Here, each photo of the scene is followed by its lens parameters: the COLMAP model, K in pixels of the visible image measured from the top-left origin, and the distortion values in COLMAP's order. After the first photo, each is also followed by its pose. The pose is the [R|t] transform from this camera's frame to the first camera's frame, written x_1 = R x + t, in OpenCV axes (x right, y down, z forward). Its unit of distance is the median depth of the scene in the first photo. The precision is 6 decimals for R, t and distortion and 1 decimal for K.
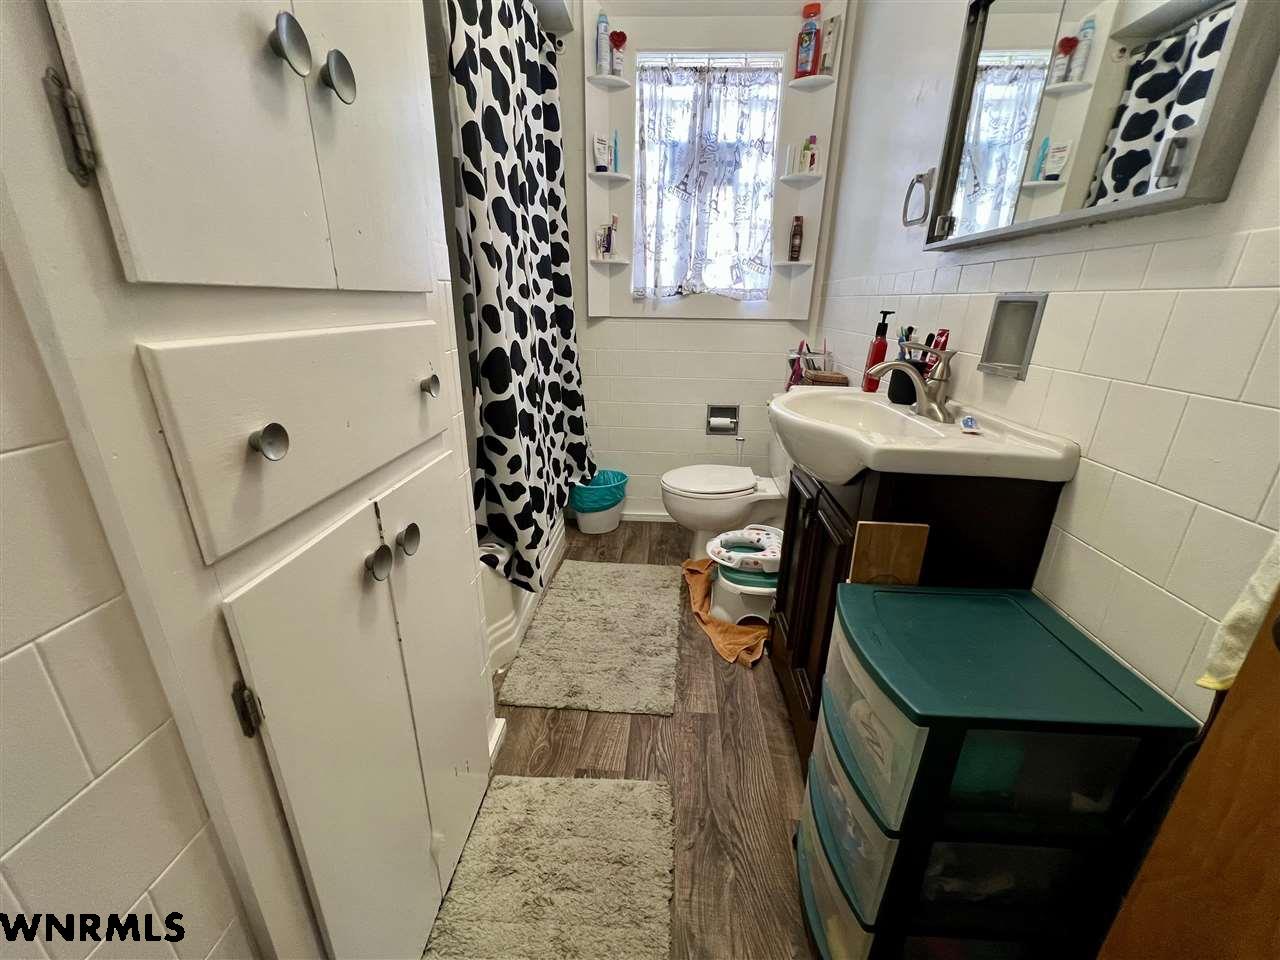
lens RADIAL K [[512.7, 0, 643.9], [0, 512.7, 483.2], [0, 0, 1]] dist [-0.003298, -0.000108]
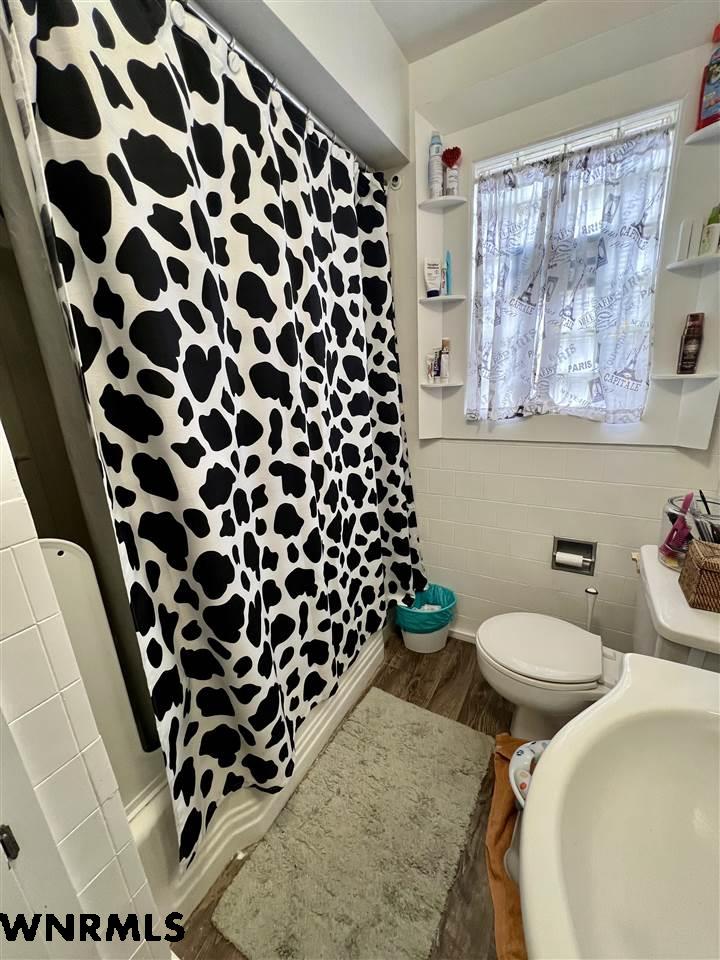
lens RADIAL K [[384.6, 0, 357.7], [0, 384.6, 481.7], [0, 0, 1]] dist [-0.003298, -0.000108]
pose [[0.889473, 0.060756, -0.452931, 0.137071], [-0.084063, 0.995963, -0.031487, -0.228507], [0.449190, 0.066082, 0.890989, 0.319794]]
